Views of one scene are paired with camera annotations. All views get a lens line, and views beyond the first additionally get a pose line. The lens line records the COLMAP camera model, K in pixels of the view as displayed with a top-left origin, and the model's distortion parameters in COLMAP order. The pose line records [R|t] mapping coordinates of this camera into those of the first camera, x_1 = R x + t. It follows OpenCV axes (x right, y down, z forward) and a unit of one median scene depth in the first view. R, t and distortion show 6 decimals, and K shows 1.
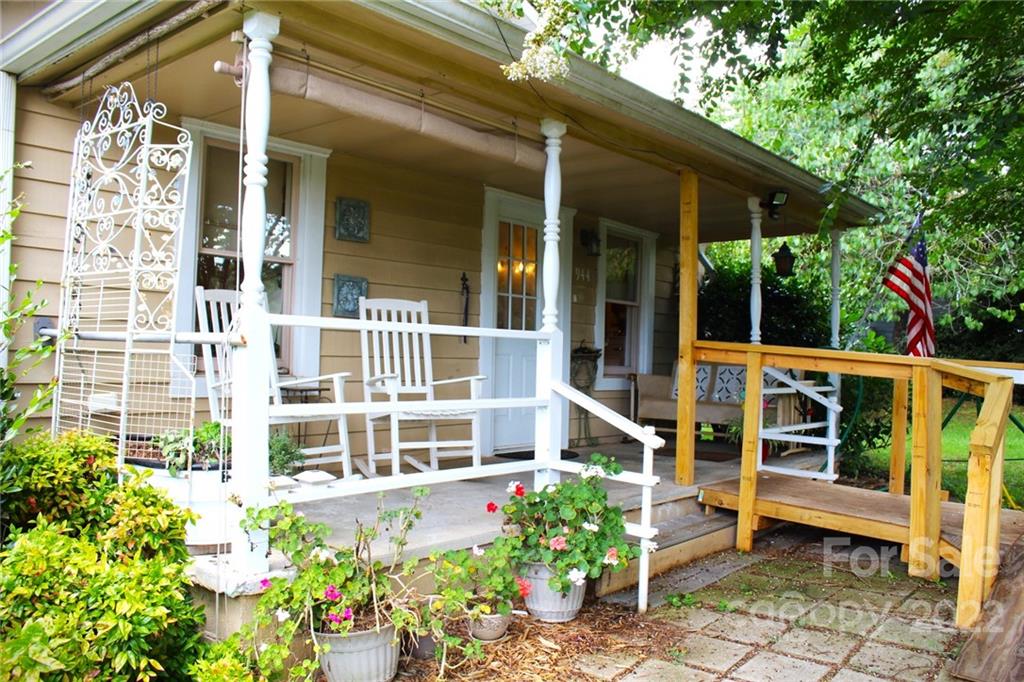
lens RADIAL K [[886.4, 0, 516.9], [0, 886.4, 340.9], [0, 0, 1]] dist [-0.050710, -0.003487]
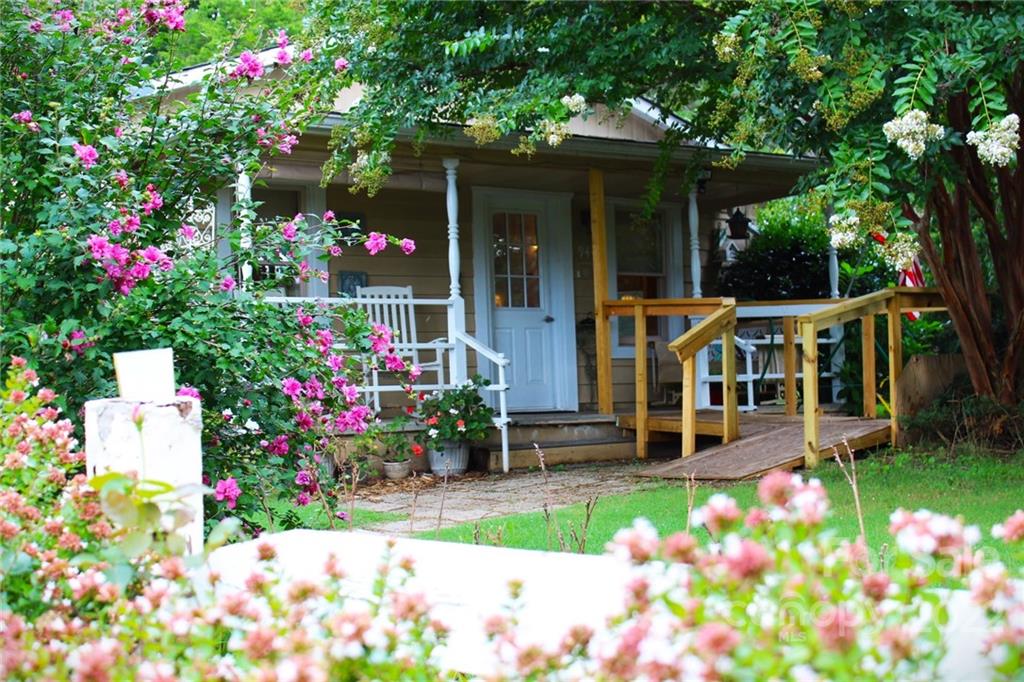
lens RADIAL K [[1514.6, 0, 509.6], [0, 1514.6, 341.5], [0, 0, 1]] dist [0.021730, 0.000000]
pose [[0.973048, -0.063376, -0.221722, 0.684619], [0.060530, 0.997974, -0.019612, 0.115574], [0.222516, 0.005662, 0.974913, -1.461348]]
